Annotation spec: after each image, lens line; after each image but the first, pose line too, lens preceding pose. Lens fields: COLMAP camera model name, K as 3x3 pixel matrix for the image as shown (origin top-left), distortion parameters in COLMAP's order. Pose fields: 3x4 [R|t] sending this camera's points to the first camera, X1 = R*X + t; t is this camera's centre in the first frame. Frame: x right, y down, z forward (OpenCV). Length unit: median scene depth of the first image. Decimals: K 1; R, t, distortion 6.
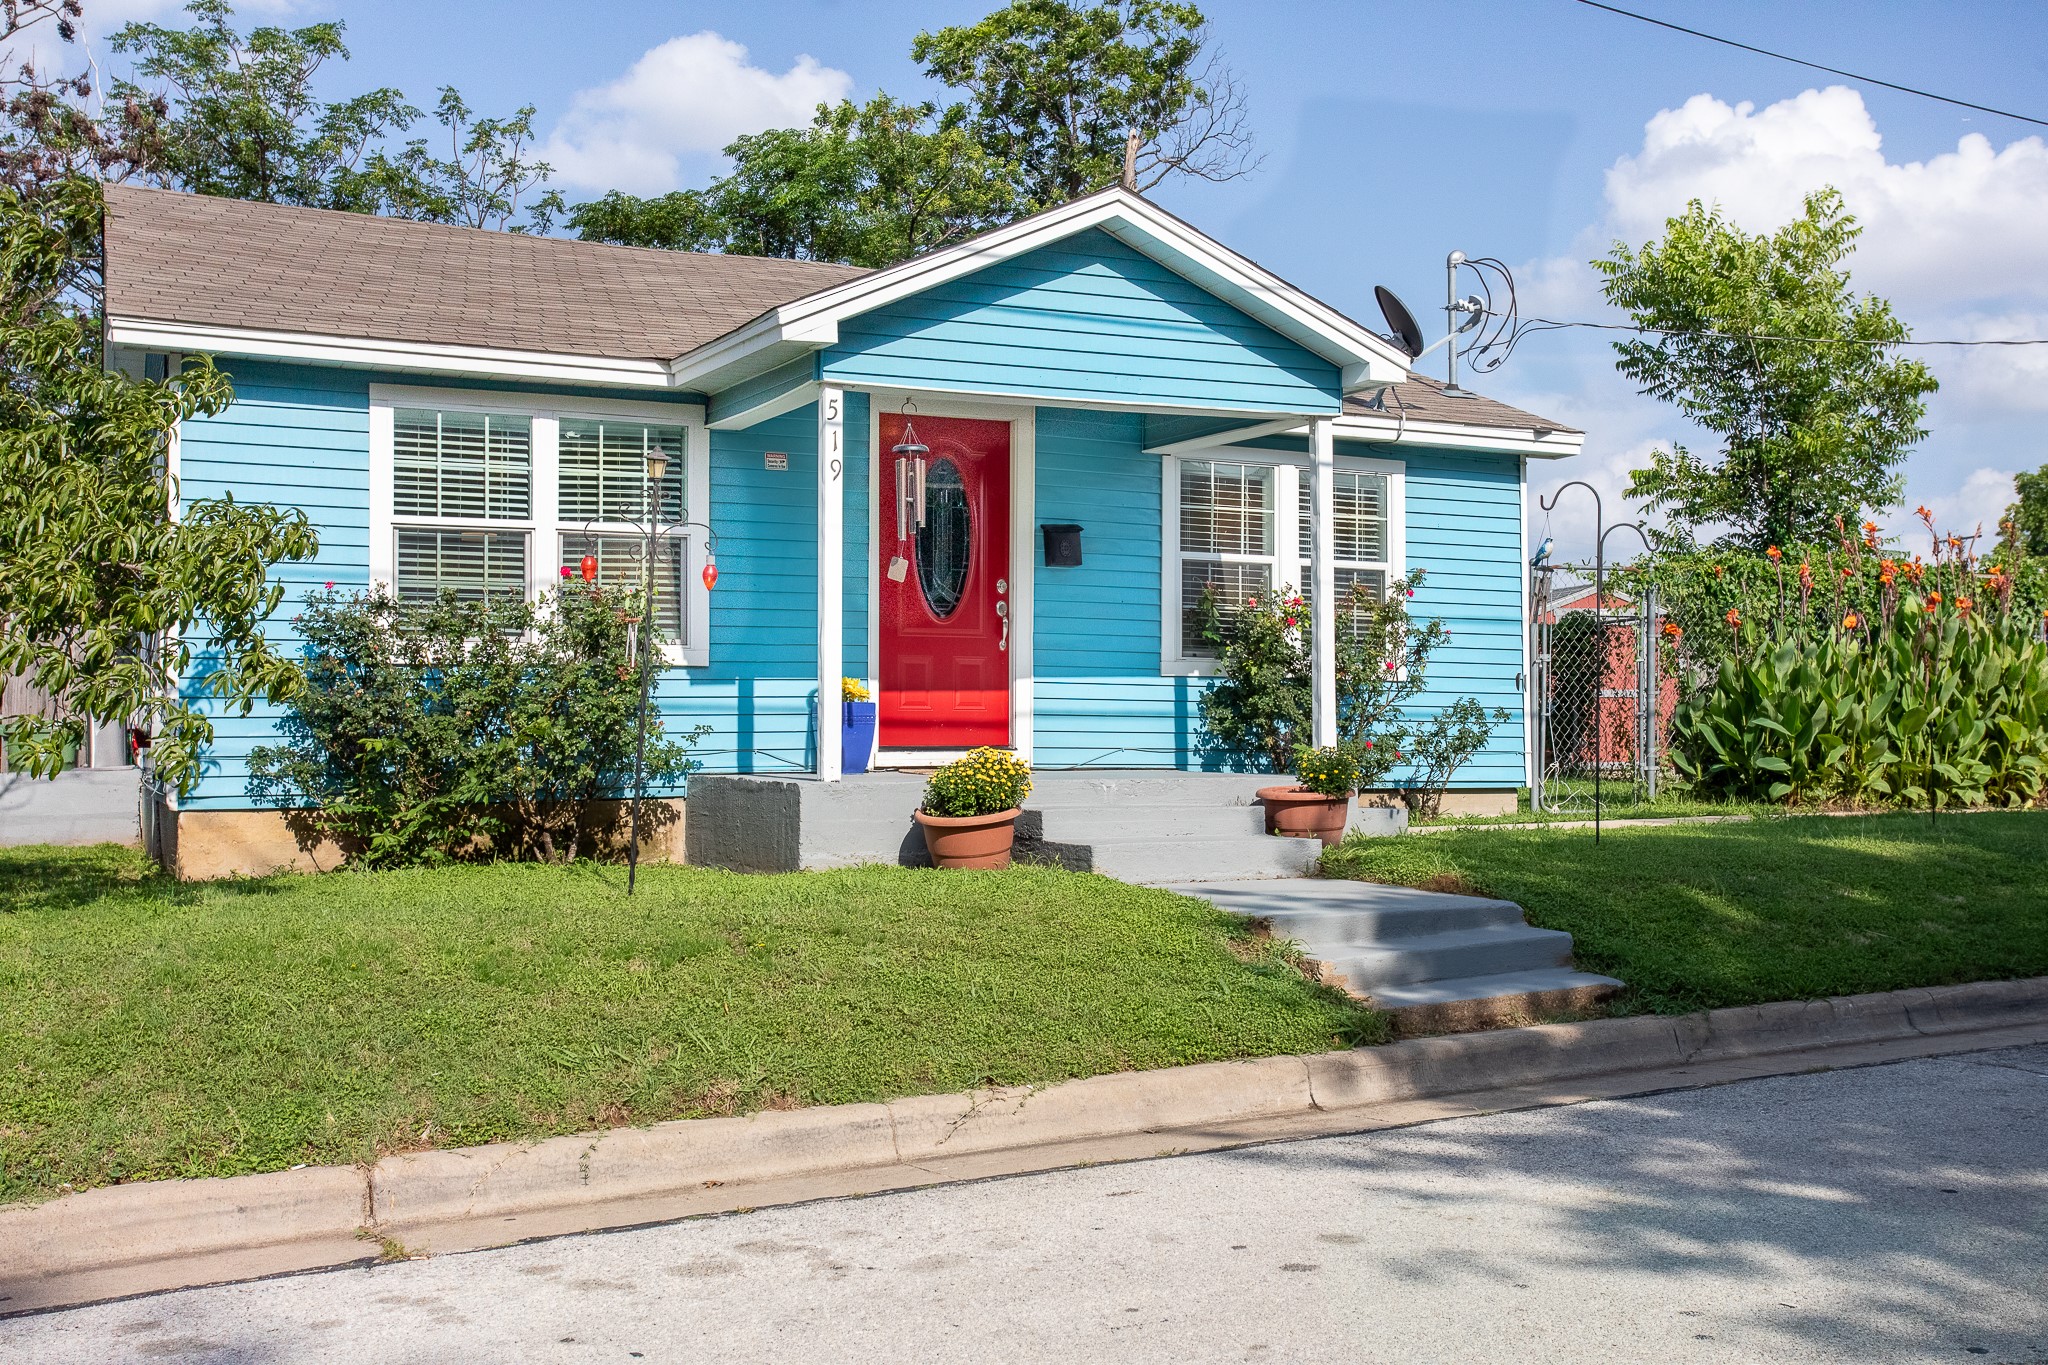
lens RADIAL K [[2010.3, 0, 1023.2], [0, 2010.3, 687.5], [0, 0, 1]] dist [0.003437, 0.100701]
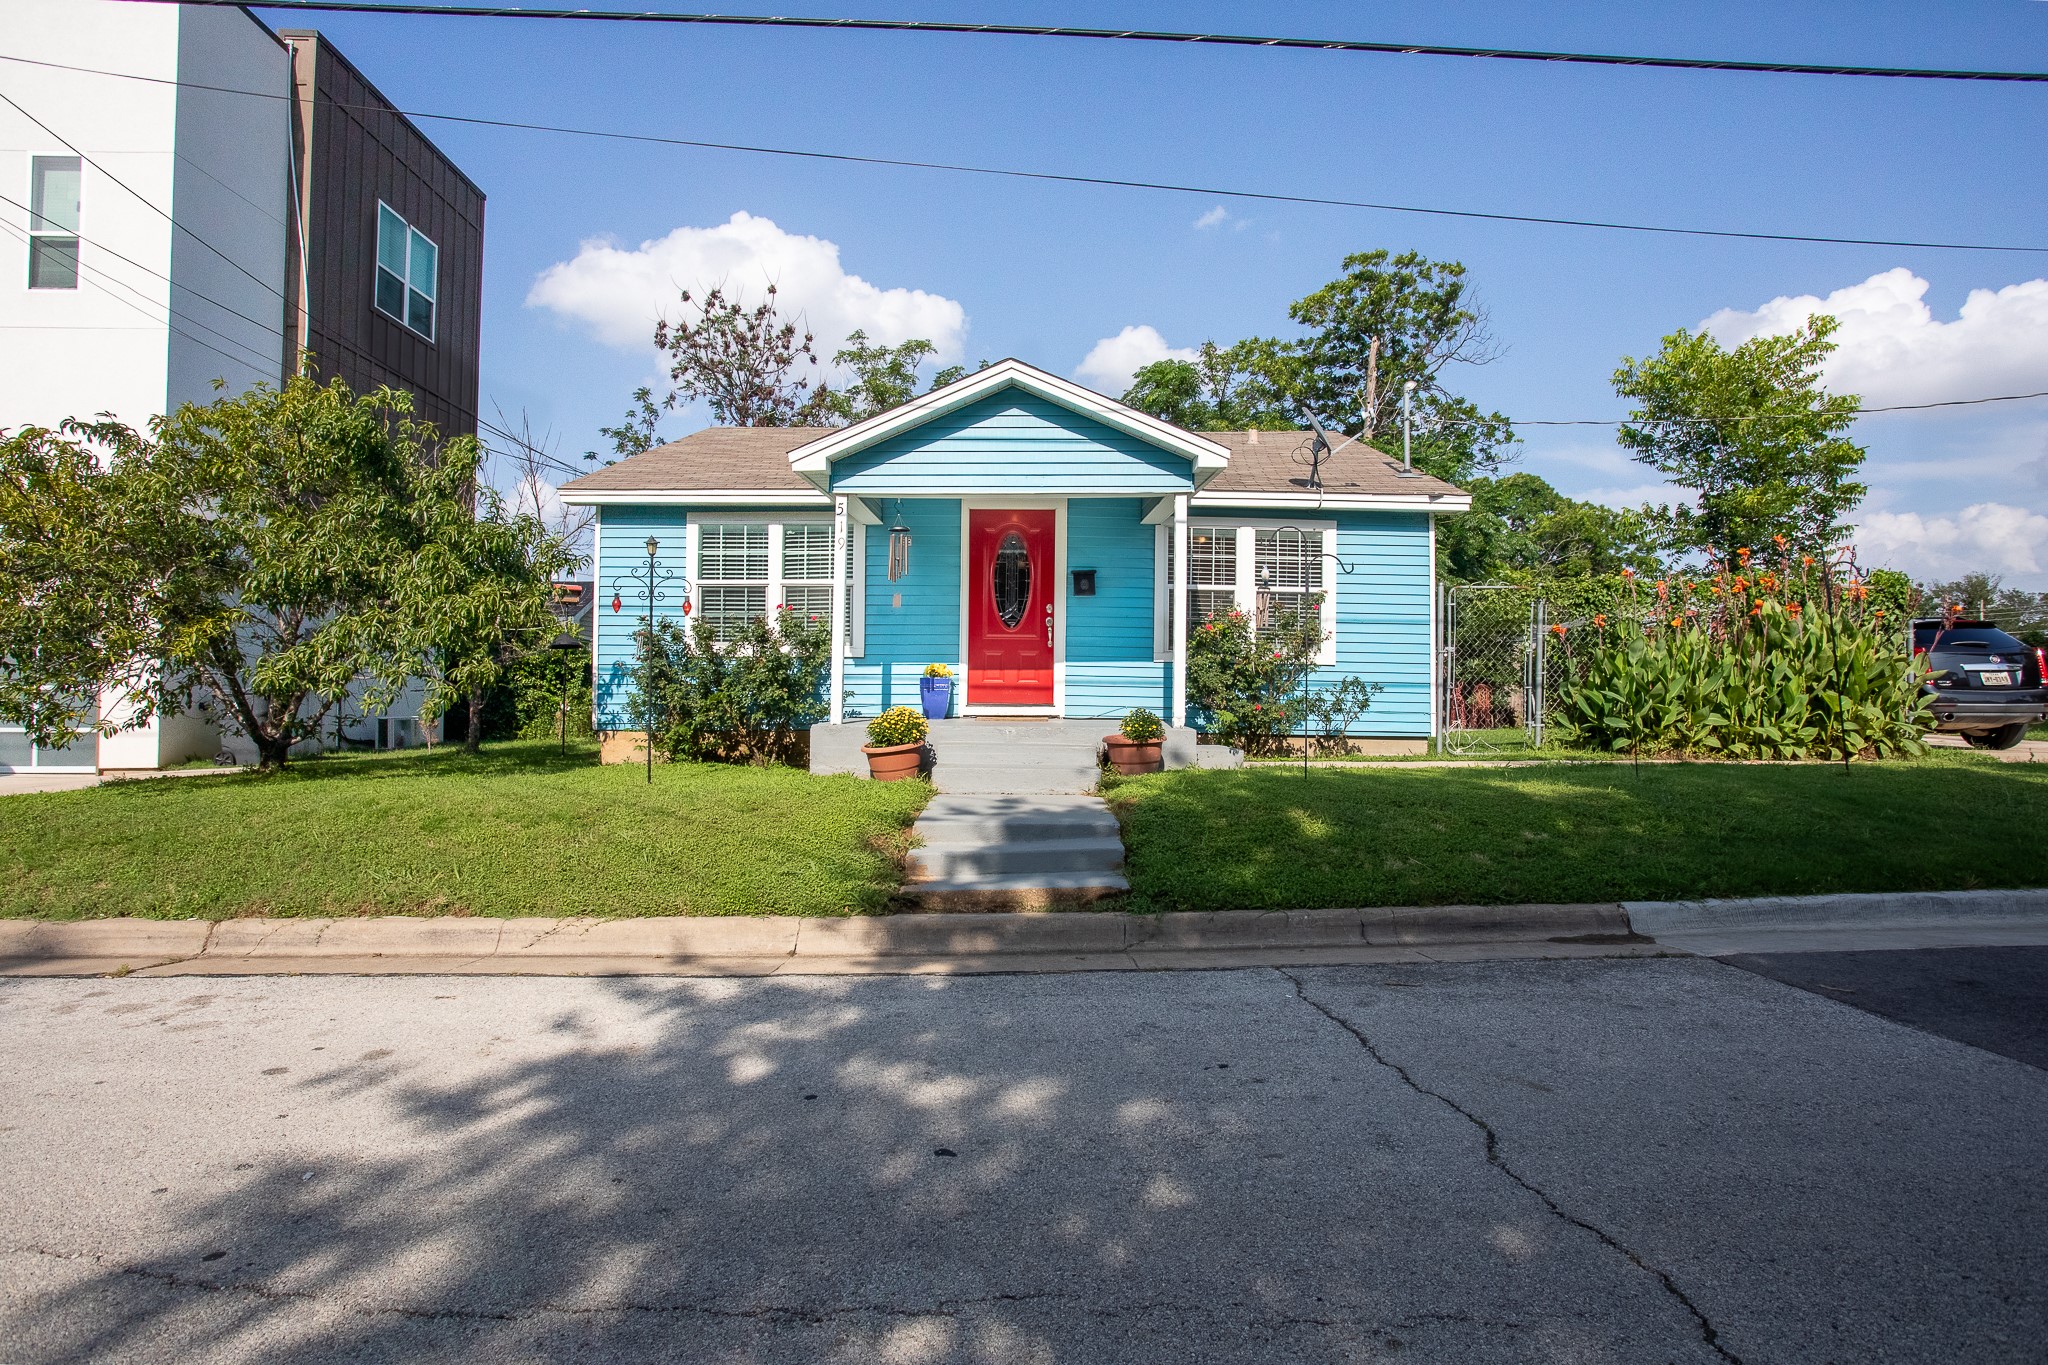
lens RADIAL K [[1033.3, 0, 1026.4], [0, 1033.3, 685.8], [0, 0, 1]] dist [-0.075526, 0.030377]
pose [[0.902308, 0.008237, -0.431013, 0.380038], [-0.000256, 0.999827, 0.018572, -0.002282], [0.431091, -0.016648, 0.902155, 0.238076]]
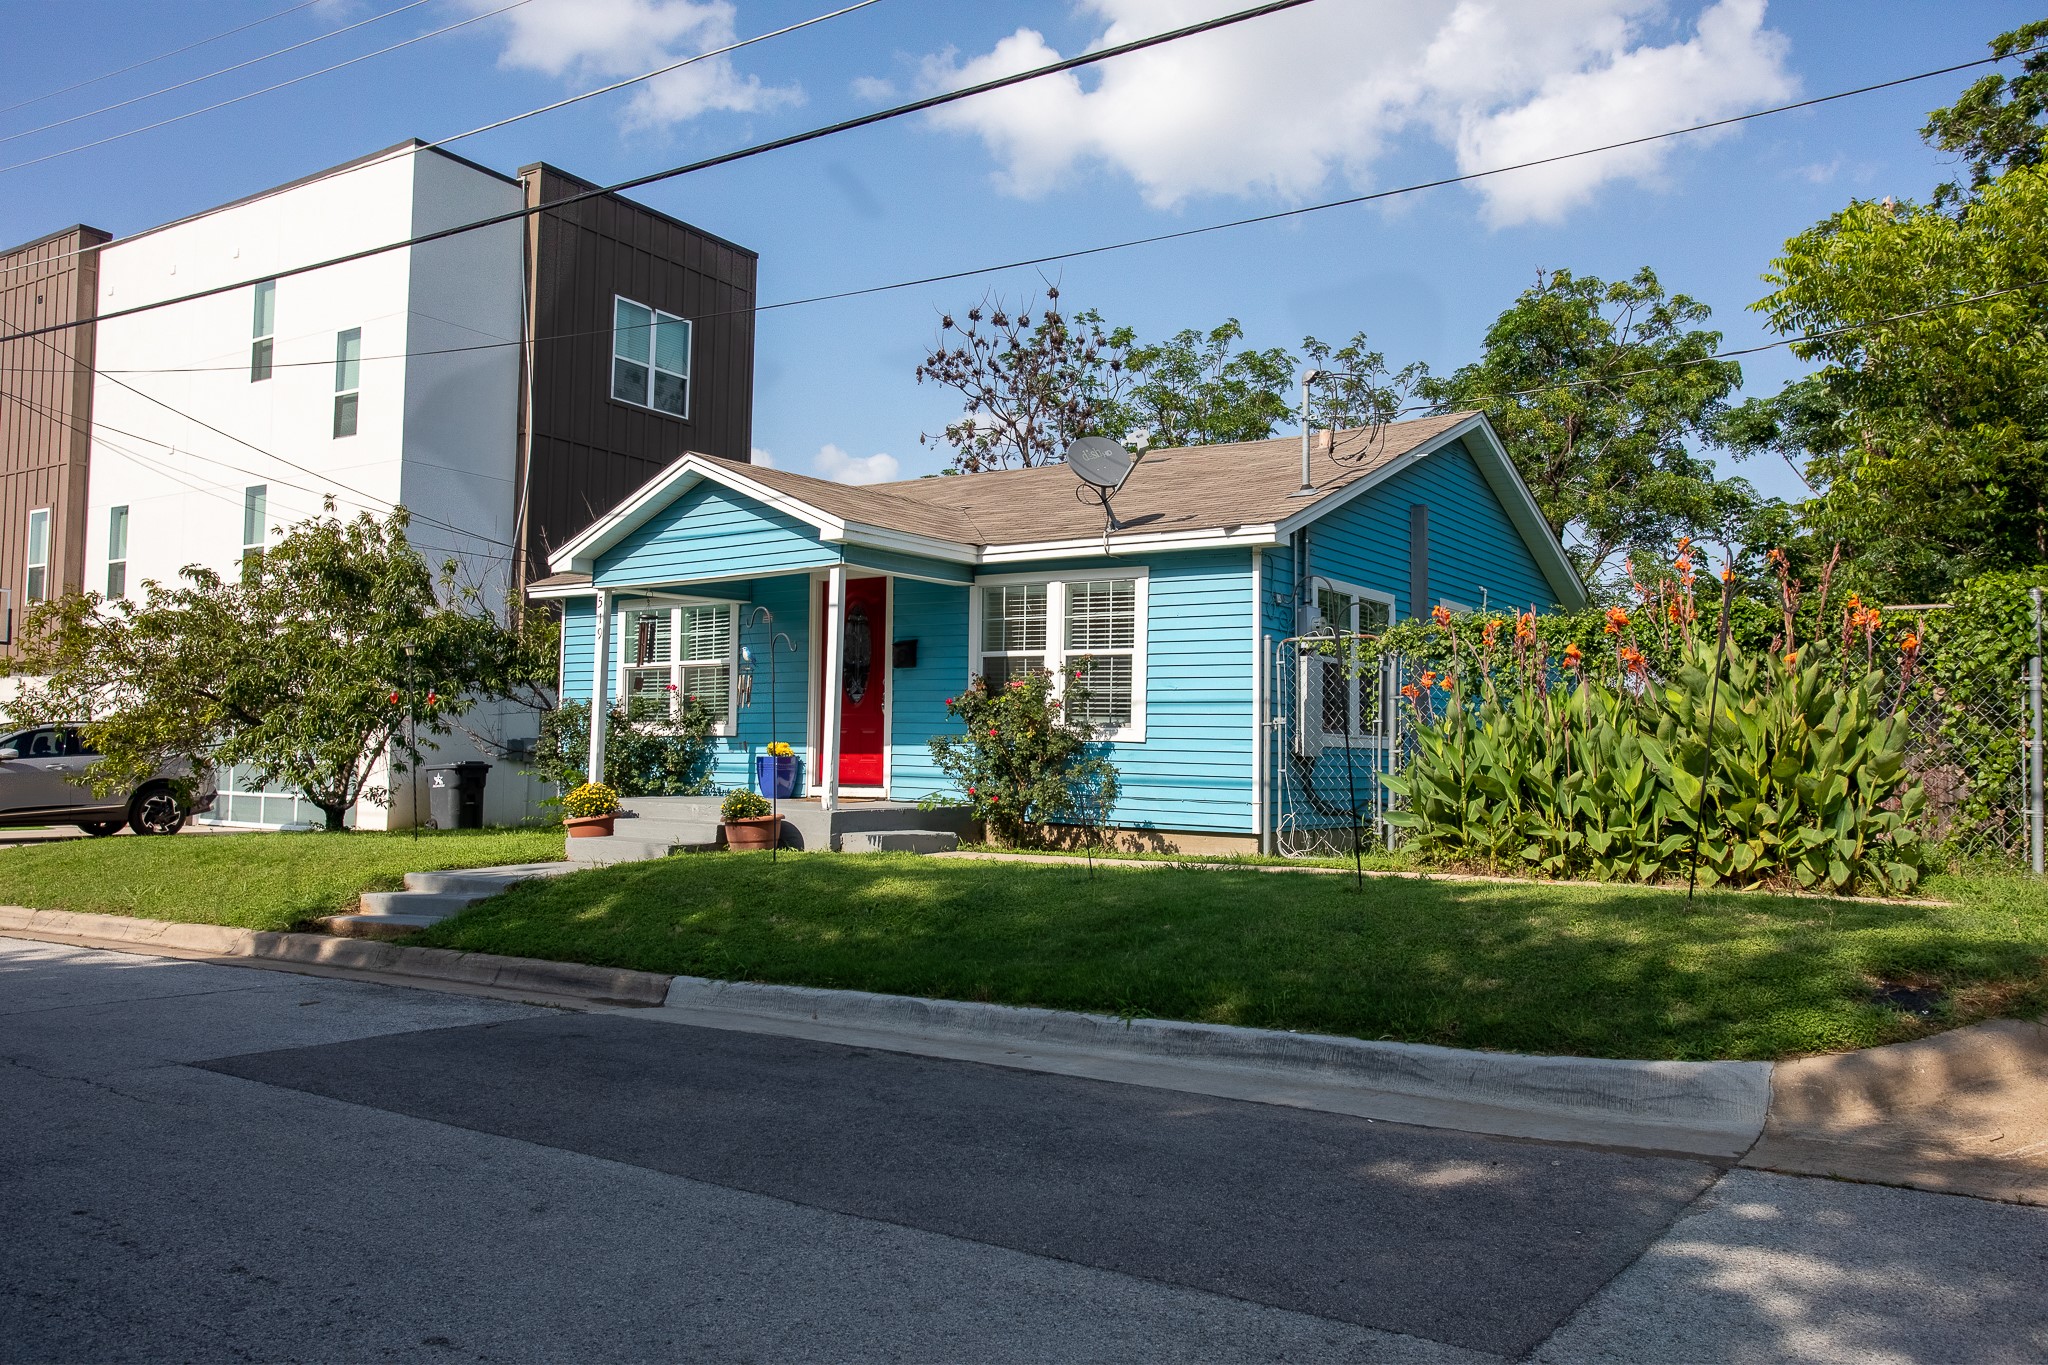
lens RADIAL K [[1511.3, 0, 1022.3], [0, 1511.3, 685.0], [0, 0, 1]] dist [-0.058336, 0.111598]
pose [[0.496551, -0.034114, -0.867337, 1.166723], [0.004602, 0.999317, -0.036671, -0.005612], [0.867996, 0.014217, 0.496368, 0.567340]]
